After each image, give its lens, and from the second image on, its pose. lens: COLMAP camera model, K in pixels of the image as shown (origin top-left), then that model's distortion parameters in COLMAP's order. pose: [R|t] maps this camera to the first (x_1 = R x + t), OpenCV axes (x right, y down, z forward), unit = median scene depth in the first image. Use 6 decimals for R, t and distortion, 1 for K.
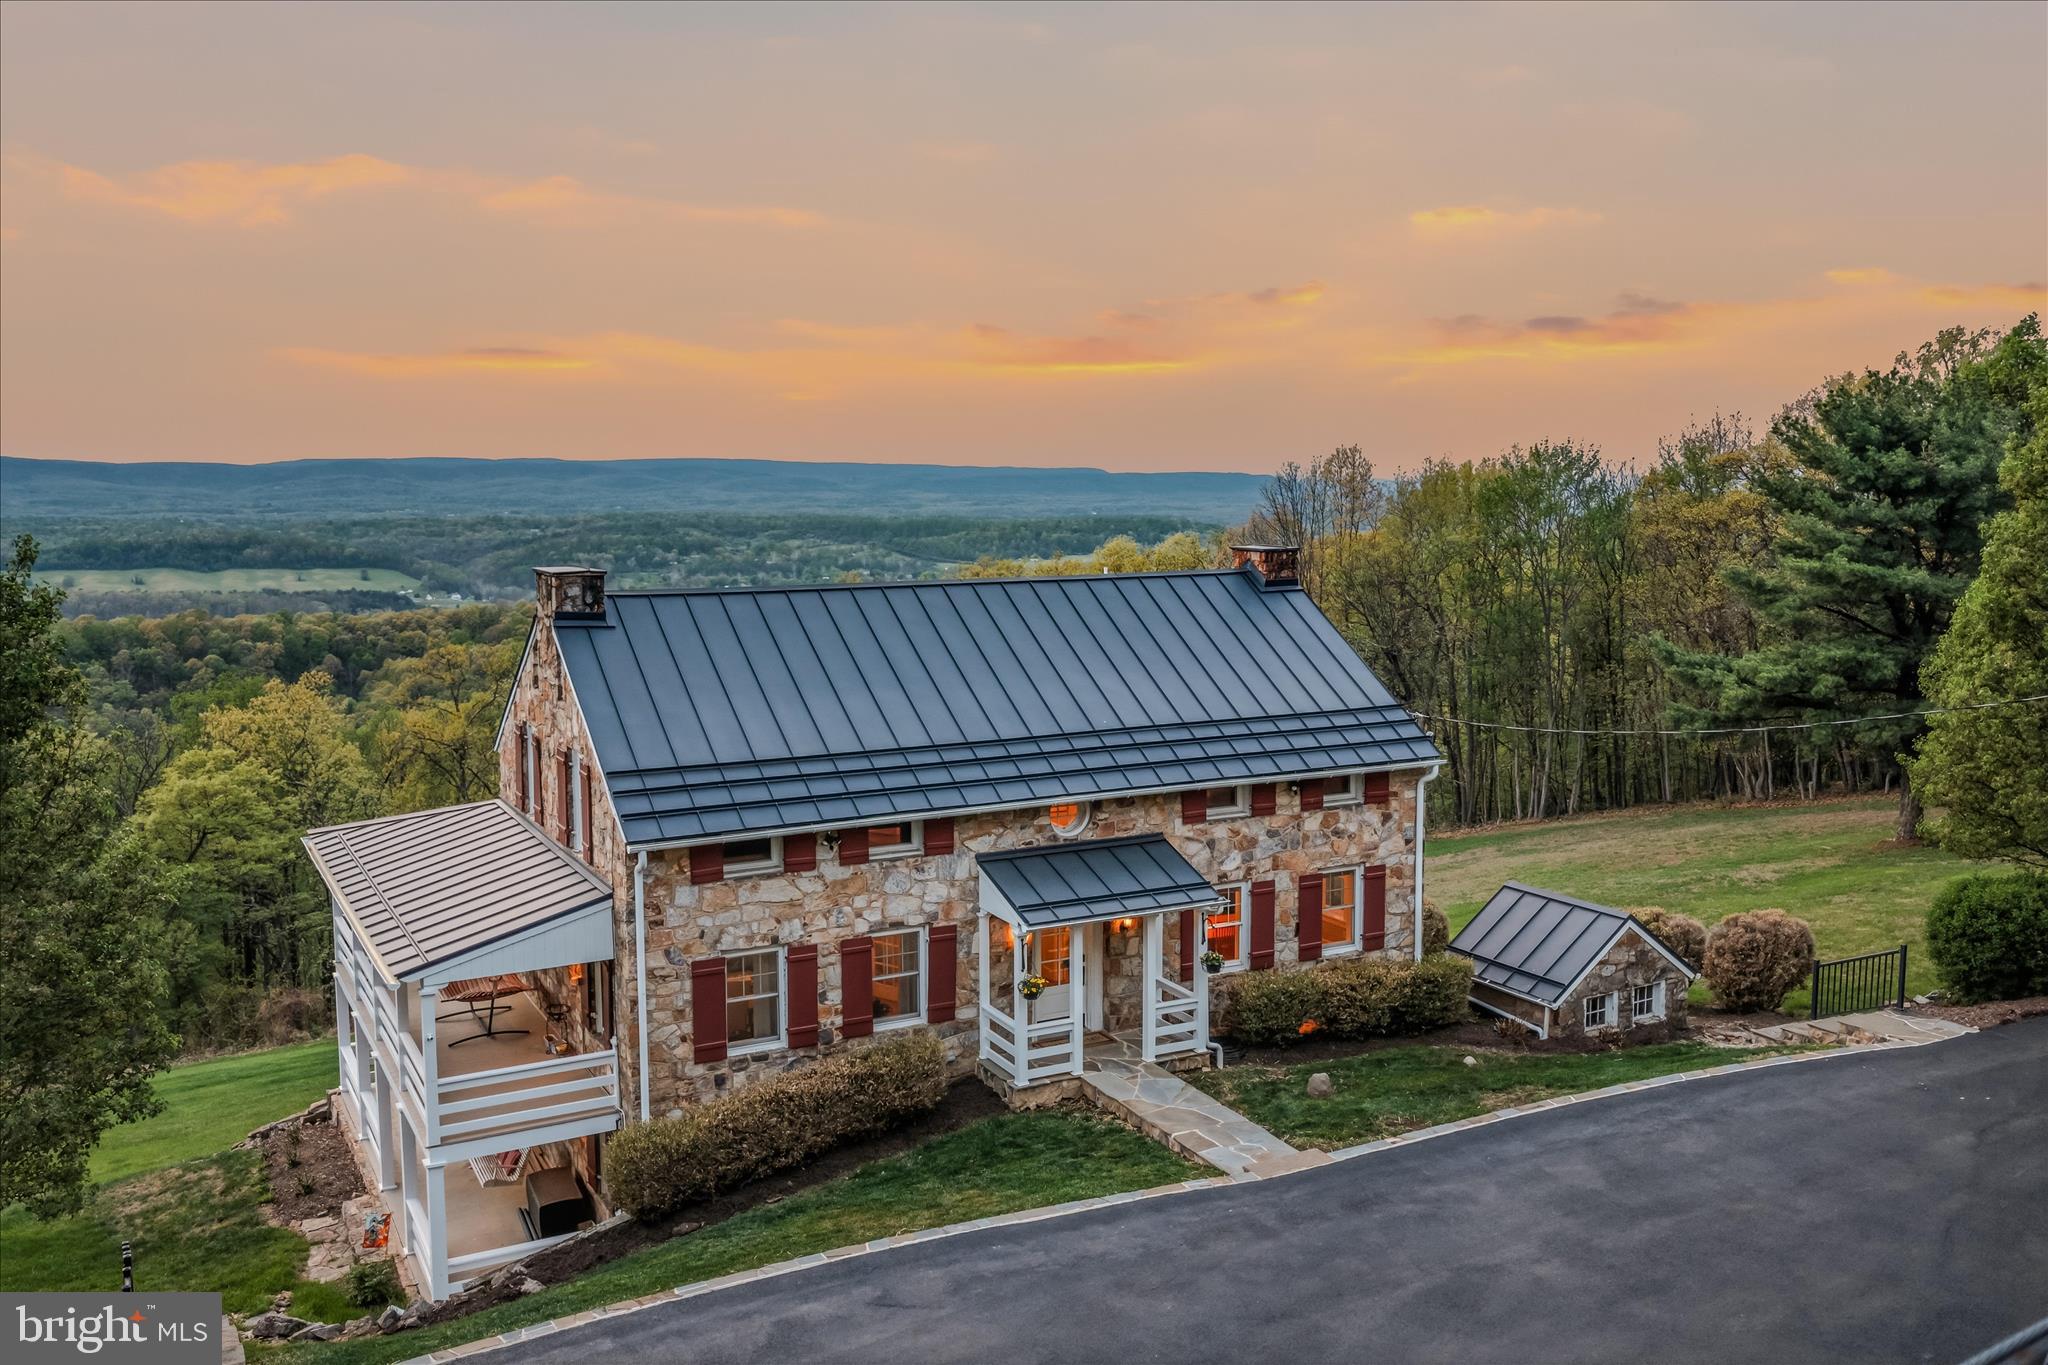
lens RADIAL K [[1678.4, 0, 1024.0], [0, 1678.4, 682.5], [0, 0, 1]] dist [0.017021, -0.045549]
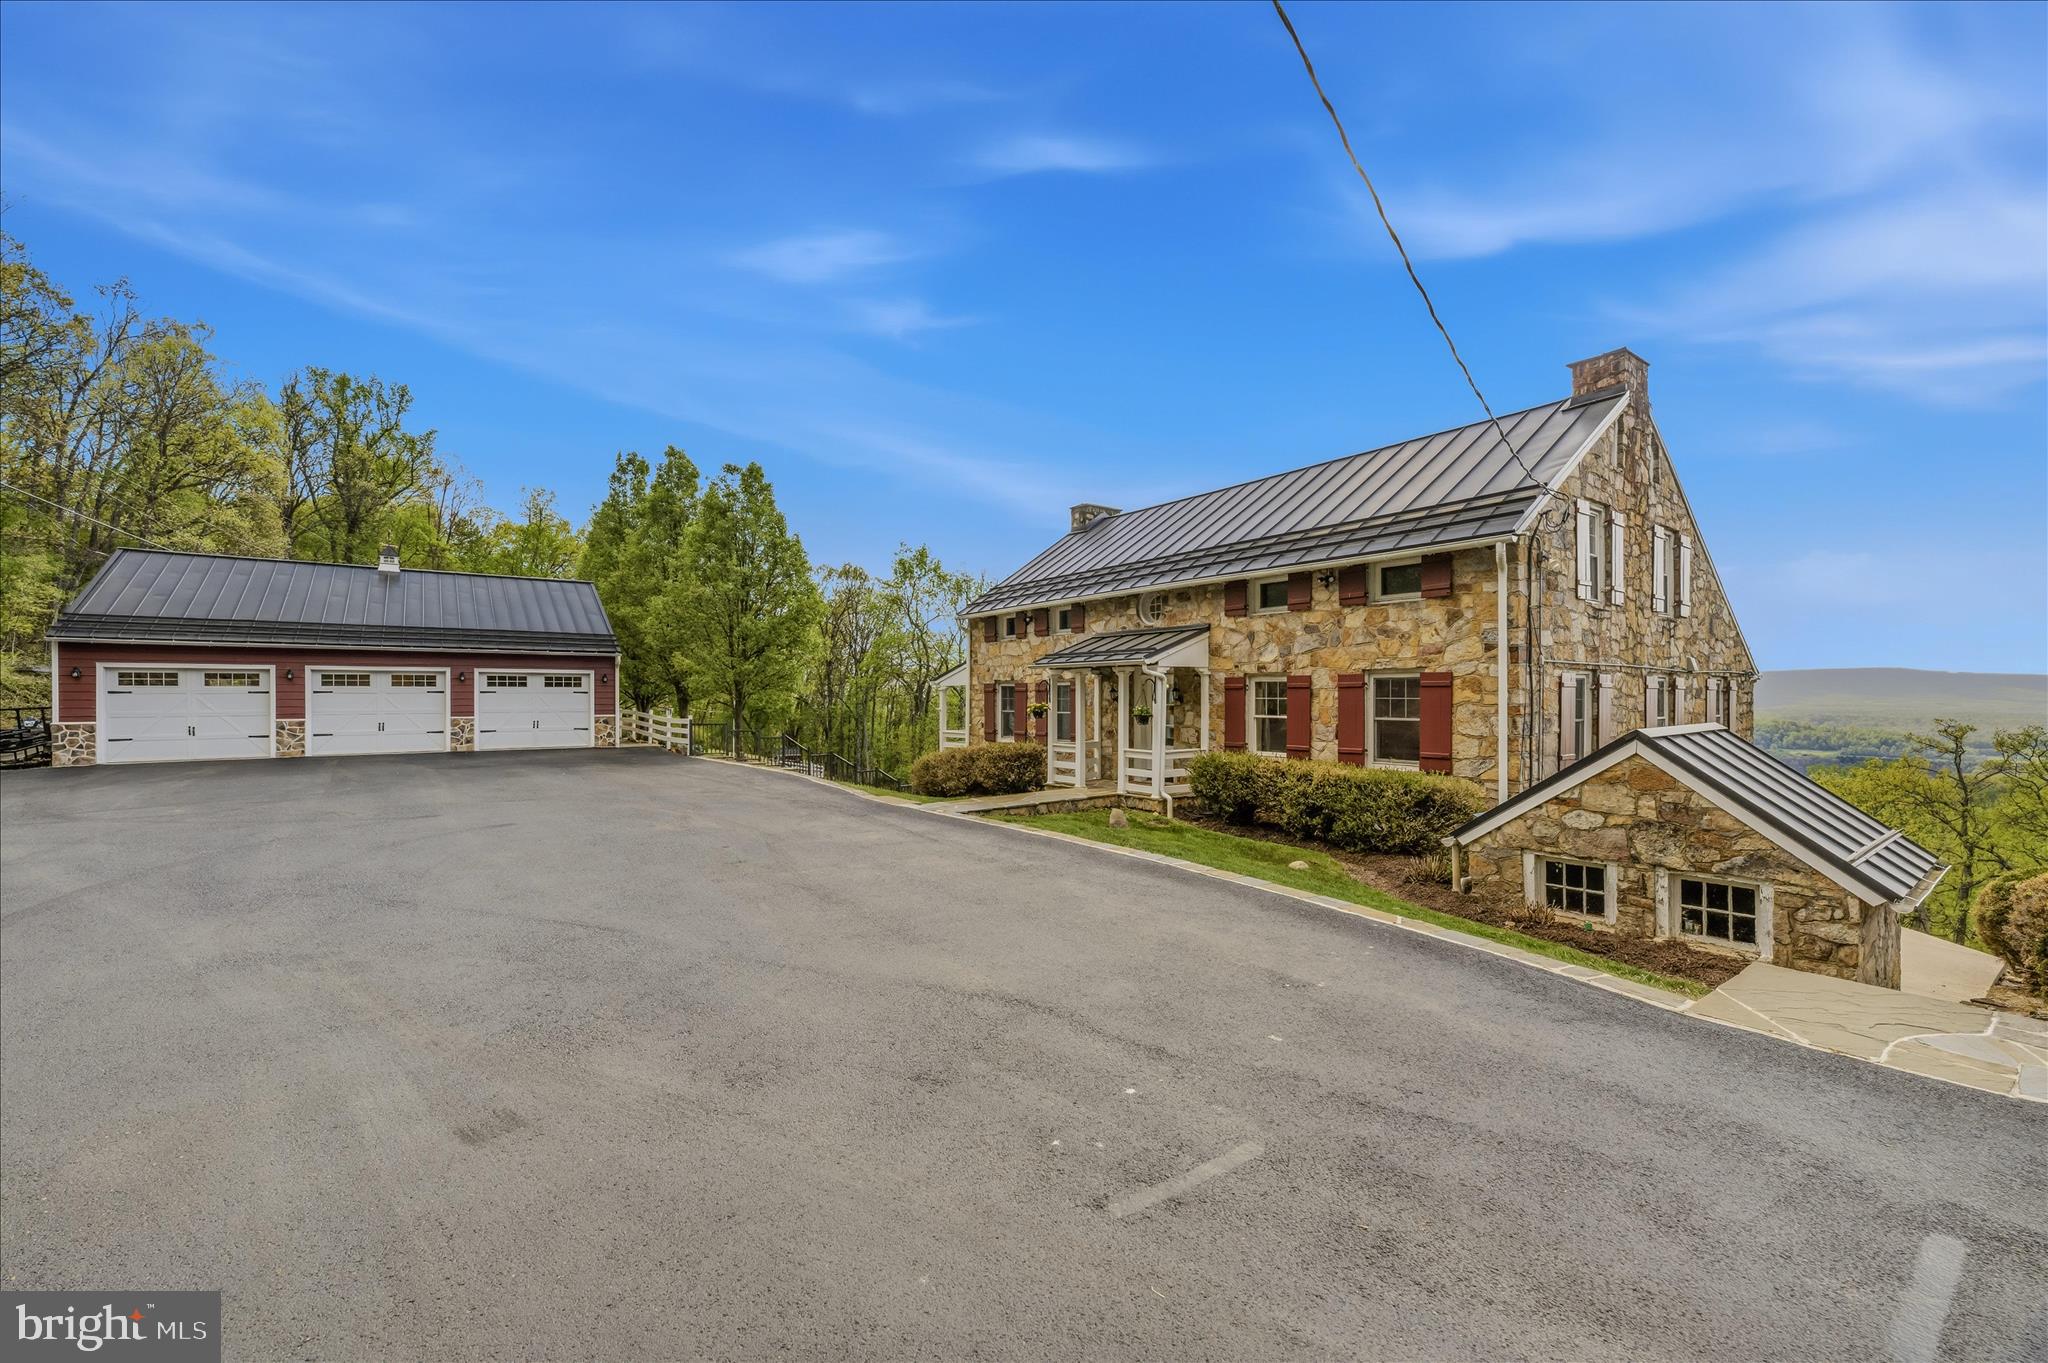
lens RADIAL K [[833.5, 0, 1052.4], [0, 833.5, 686.3], [0, 0, 1]] dist [0.025010, -0.000029]
pose [[0.175044, -0.006335, -0.984540, 0.665091], [-0.115010, 0.993002, -0.026837, 0.167985], [0.977820, 0.117930, 0.173091, 0.827443]]
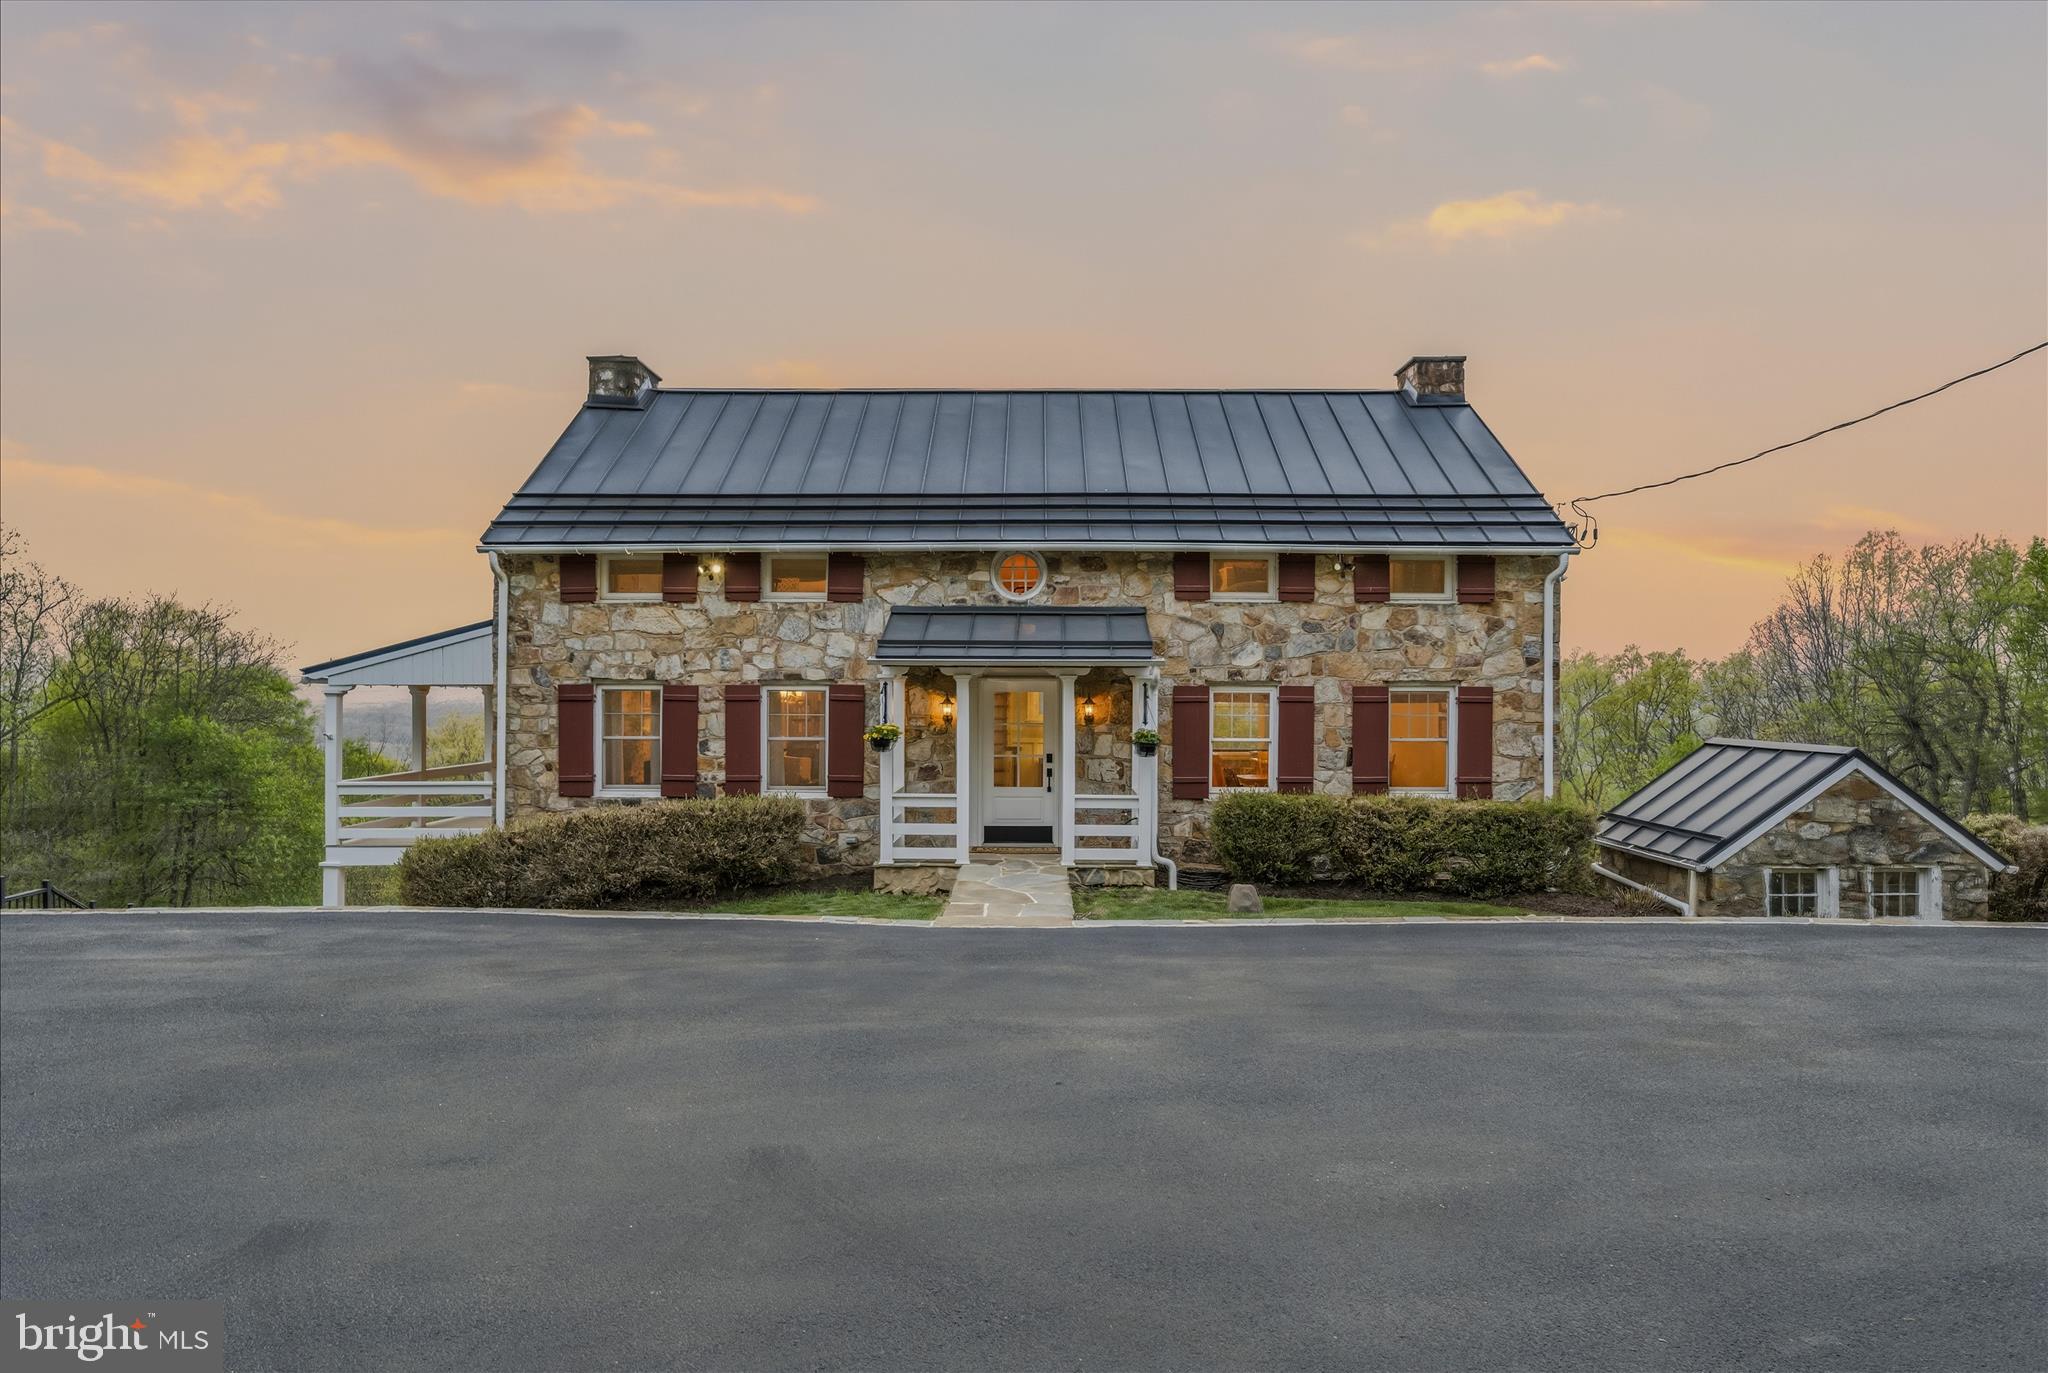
lens RADIAL K [[1238.5, 0, 1018.0], [0, 1238.5, 709.0], [0, 0, 1]] dist [-0.057382, 0.056890]
pose [[0.878976, 0.015950, -0.476600, 0.328128], [-0.064057, 0.994332, -0.084860, 0.201276], [0.472545, 0.105119, 0.875015, 0.467478]]
